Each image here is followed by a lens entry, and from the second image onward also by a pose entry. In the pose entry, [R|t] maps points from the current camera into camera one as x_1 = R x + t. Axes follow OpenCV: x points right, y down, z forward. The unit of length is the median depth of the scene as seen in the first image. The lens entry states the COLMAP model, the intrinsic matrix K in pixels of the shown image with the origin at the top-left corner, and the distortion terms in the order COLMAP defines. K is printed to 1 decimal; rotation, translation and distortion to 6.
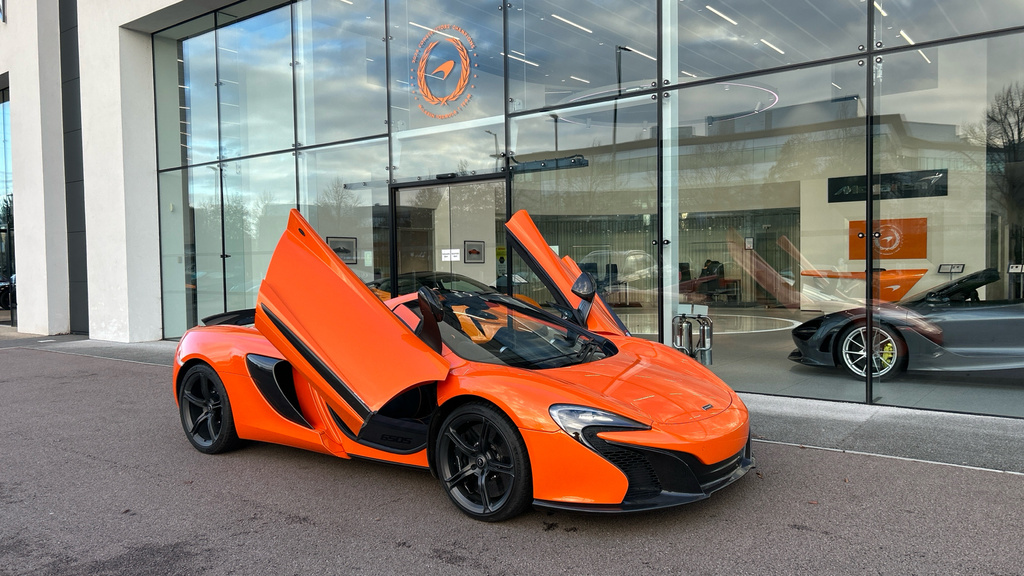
lens RADIAL K [[760.6, 0, 508.7], [0, 760.6, 286.1], [0, 0, 1]] dist [0.037433, -0.036211]
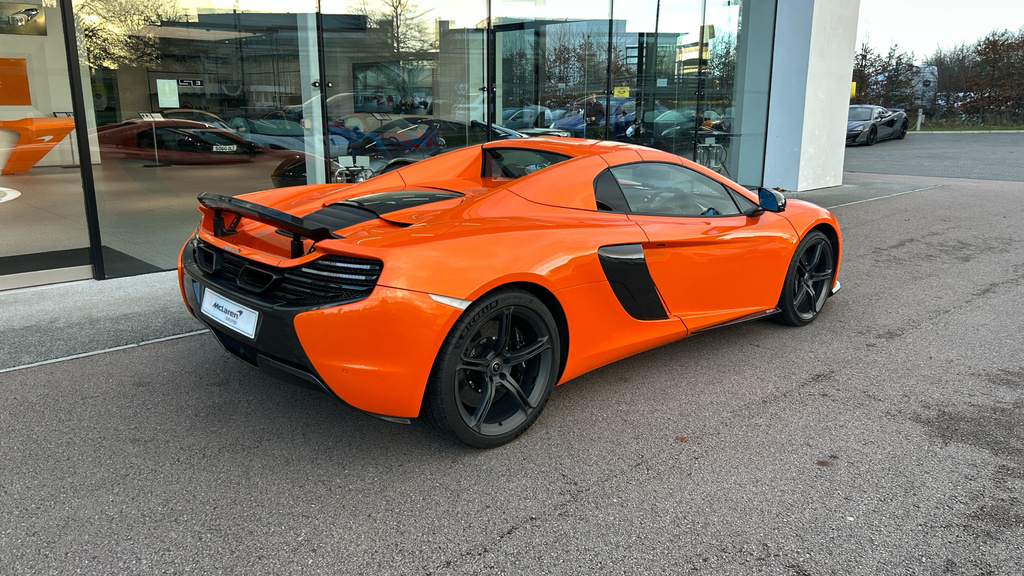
lens RADIAL K [[774.7, 0, 516.3], [0, 774.7, 280.2], [0, 0, 1]] dist [0.057520, -0.058535]
pose [[0.148831, -0.199765, 0.968475, -1.002718], [0.022077, 0.979810, 0.198710, -0.016493], [-0.988616, -0.008193, 0.150237, 0.977810]]
